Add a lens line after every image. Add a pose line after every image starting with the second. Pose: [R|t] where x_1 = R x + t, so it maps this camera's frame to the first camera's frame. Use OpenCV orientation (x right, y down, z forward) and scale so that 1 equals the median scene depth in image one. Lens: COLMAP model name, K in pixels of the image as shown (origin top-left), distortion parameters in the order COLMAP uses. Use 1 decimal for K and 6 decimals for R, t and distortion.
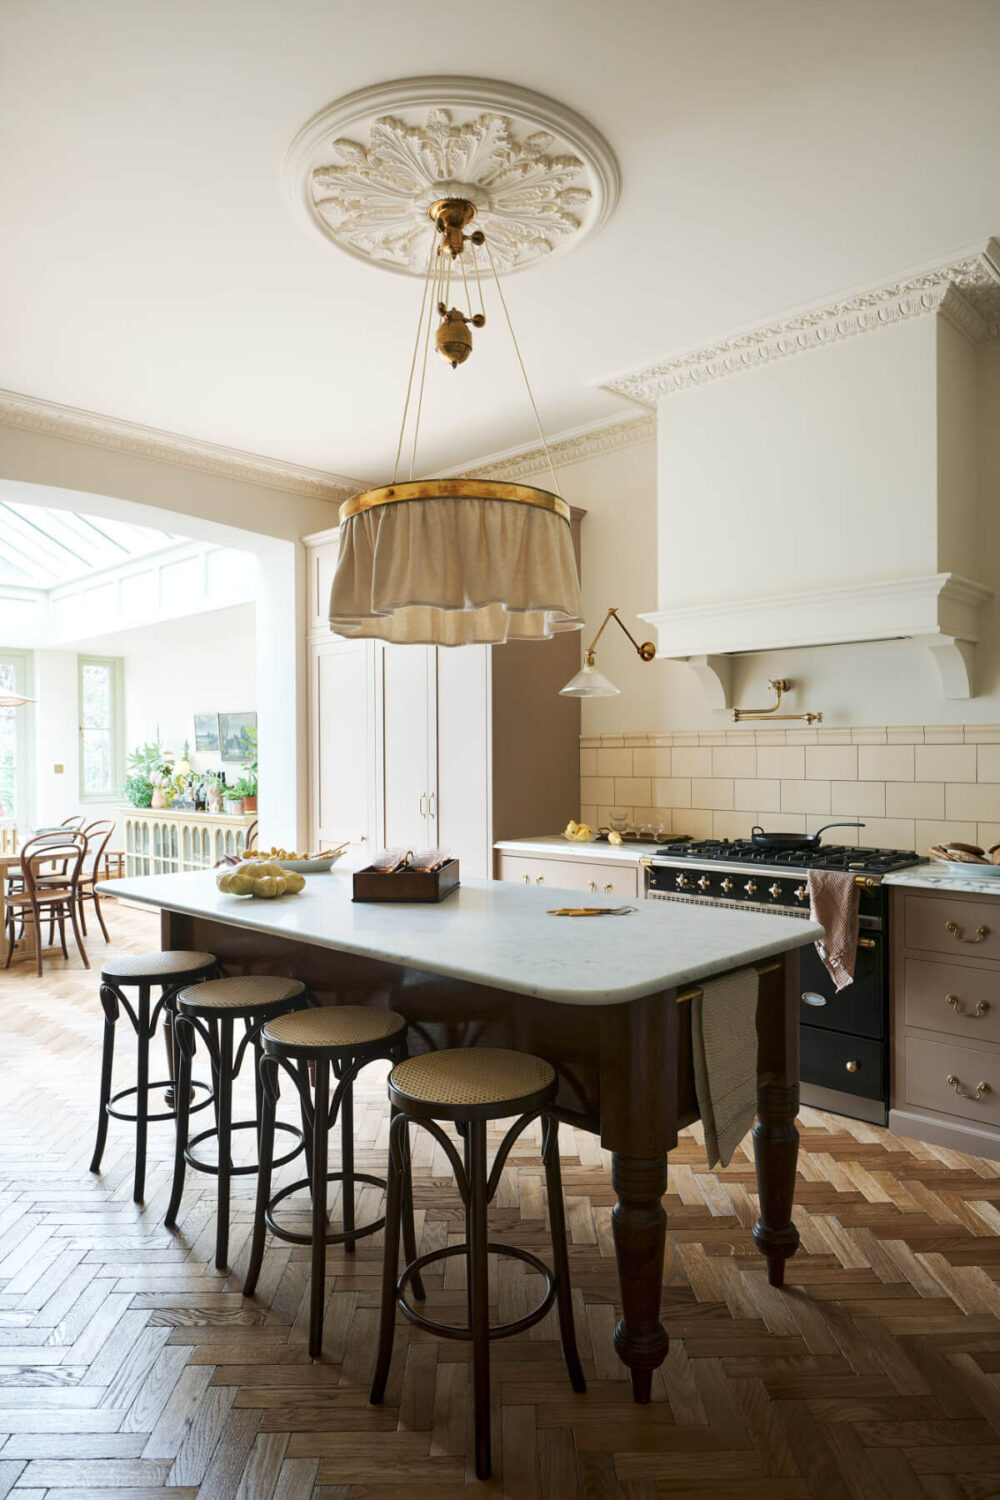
lens RADIAL K [[932.3, 0, 492.0], [0, 932.3, 756.5], [0, 0, 1]] dist [0.017191, -0.026388]
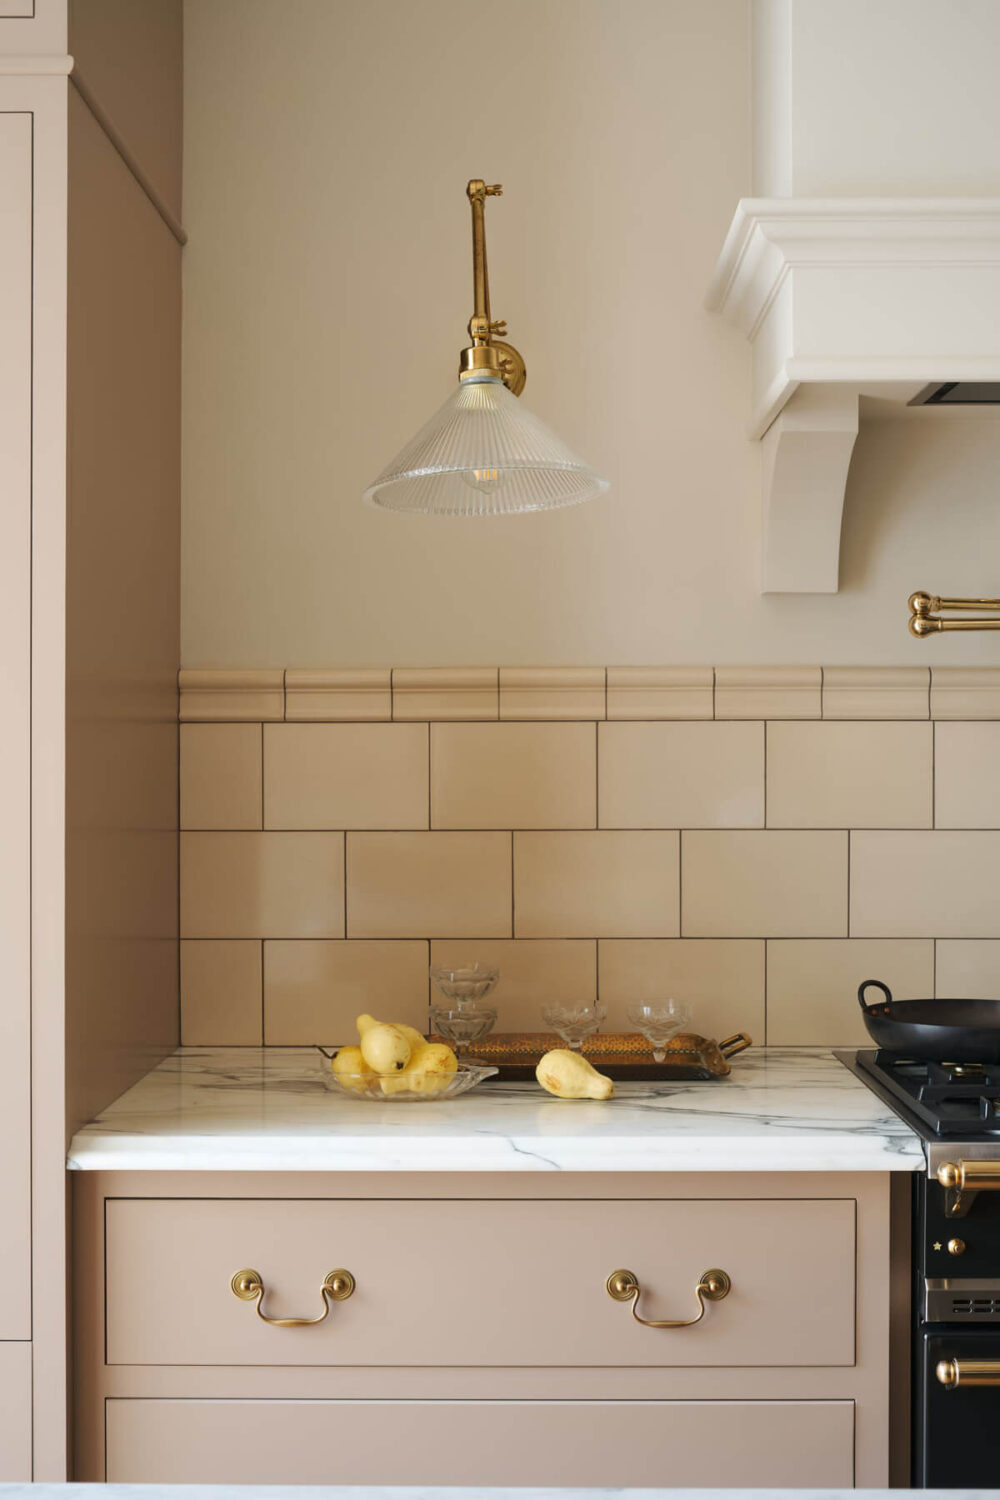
lens RADIAL K [[1955.7, 0, 458.5], [0, 1955.7, 765.3], [0, 0, 1]] dist [-0.039737, 0.000000]
pose [[0.730884, 0.000884, 0.682501, -0.335579], [-0.002379, 0.999996, 0.001252, 0.003993], [-0.682497, -0.002538, 0.730884, 0.835138]]
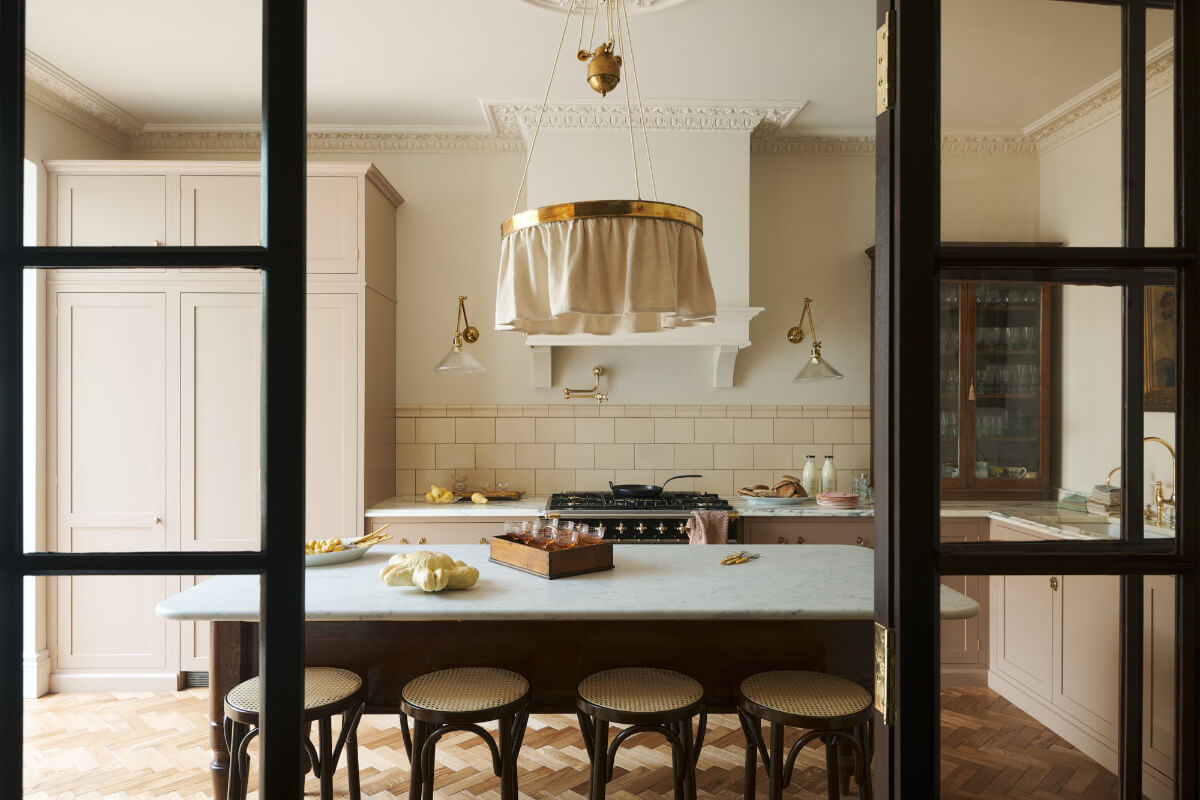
lens RADIAL K [[818.8, 0, 583.7], [0, 818.8, 400.5], [0, 0, 1]] dist [0.029647, -0.028694]
pose [[0.707110, 0.006437, 0.707074, -0.649171], [-0.003818, 0.999979, -0.005285, -0.036591], [-0.707093, 0.001037, 0.707120, 0.257161]]
